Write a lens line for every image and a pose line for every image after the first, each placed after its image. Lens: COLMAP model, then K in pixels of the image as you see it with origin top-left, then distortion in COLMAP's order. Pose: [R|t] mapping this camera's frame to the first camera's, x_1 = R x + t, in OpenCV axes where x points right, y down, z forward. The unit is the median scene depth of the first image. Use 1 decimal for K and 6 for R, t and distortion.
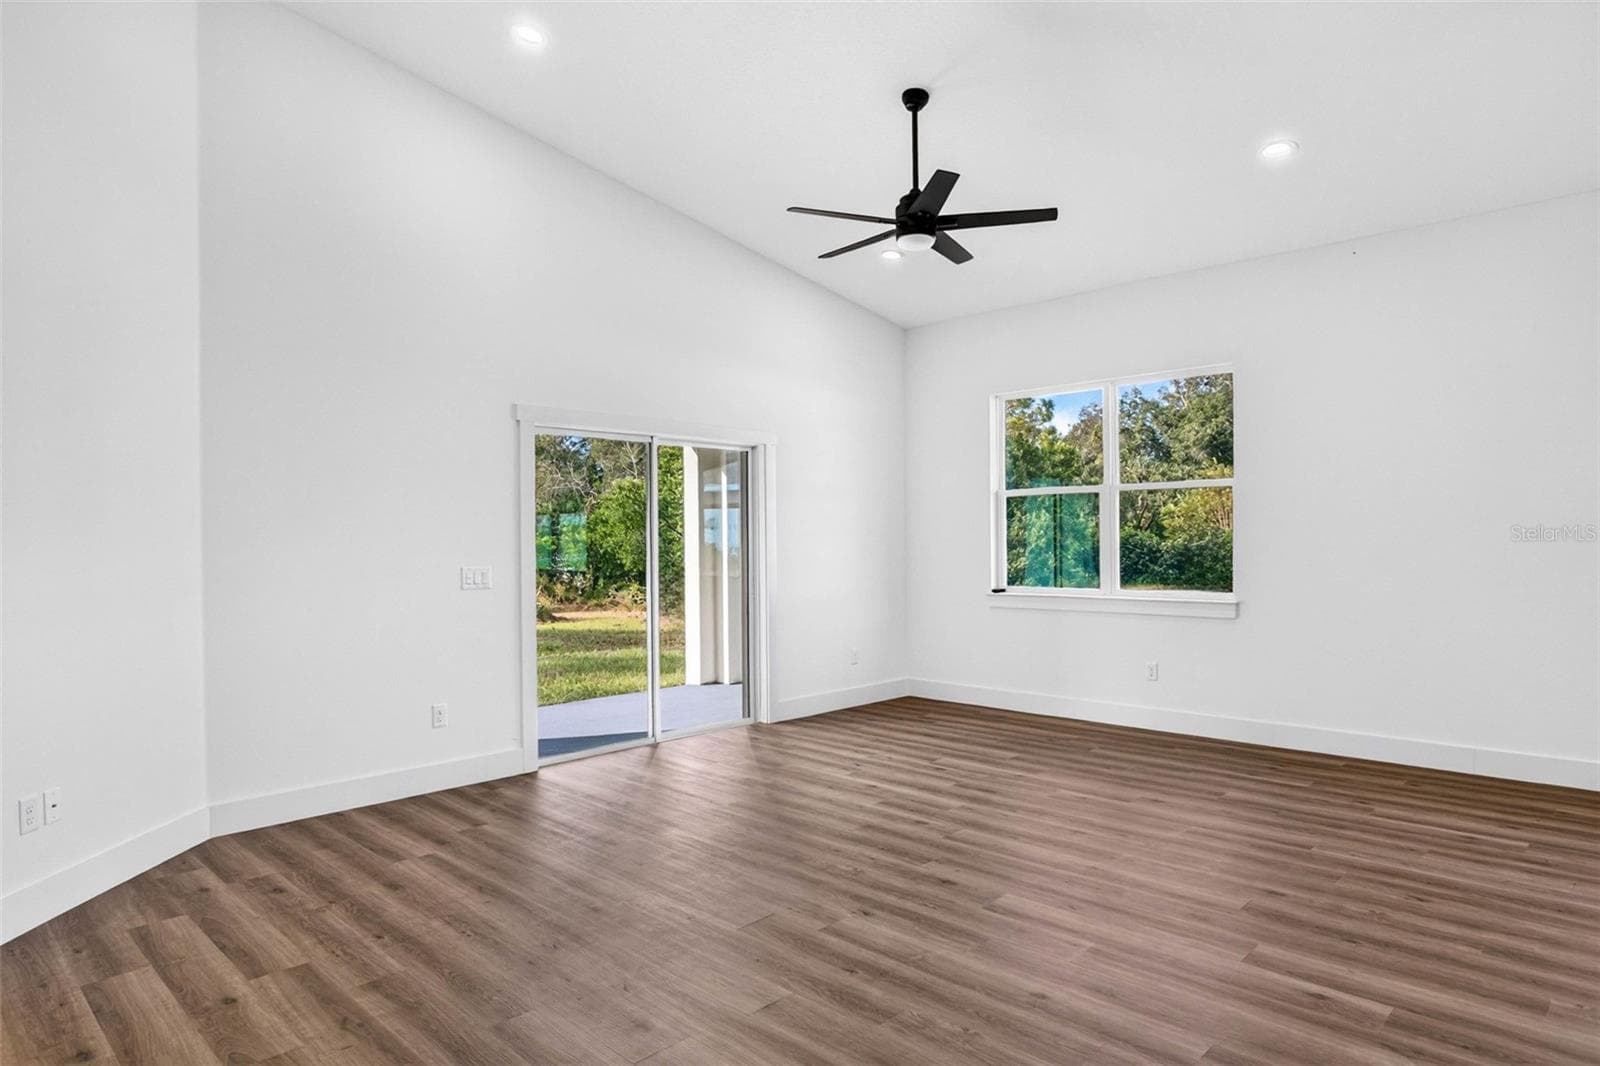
lens RADIAL K [[903.5, 0, 800.0], [0, 903.5, 533.0], [0, 0, 1]] dist [0.002017, -0.000402]
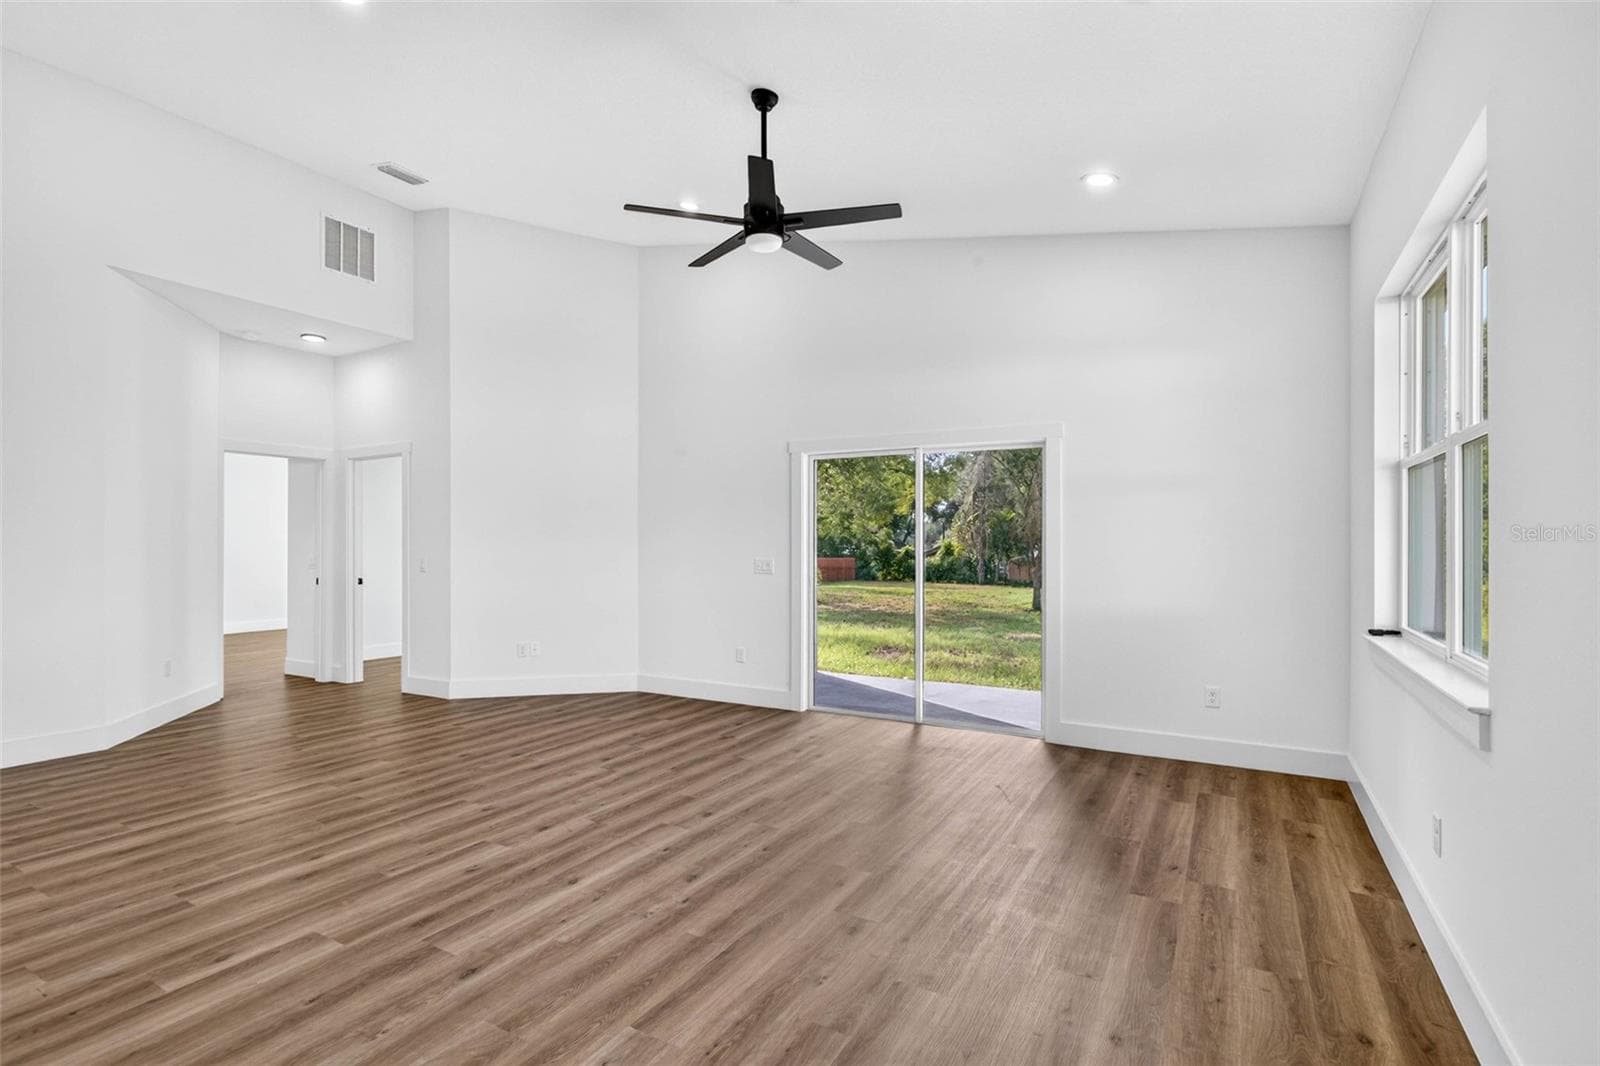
lens RADIAL K [[761.0, 0, 800.0], [0, 761.0, 533.0], [0, 0, 1]] dist [-0.001984, 0.000266]
pose [[0.257049, -0.007108, -0.966372, 1.054002], [0.008969, 0.999947, -0.004969, 0.003593], [0.966357, -0.007390, 0.257100, 0.923260]]
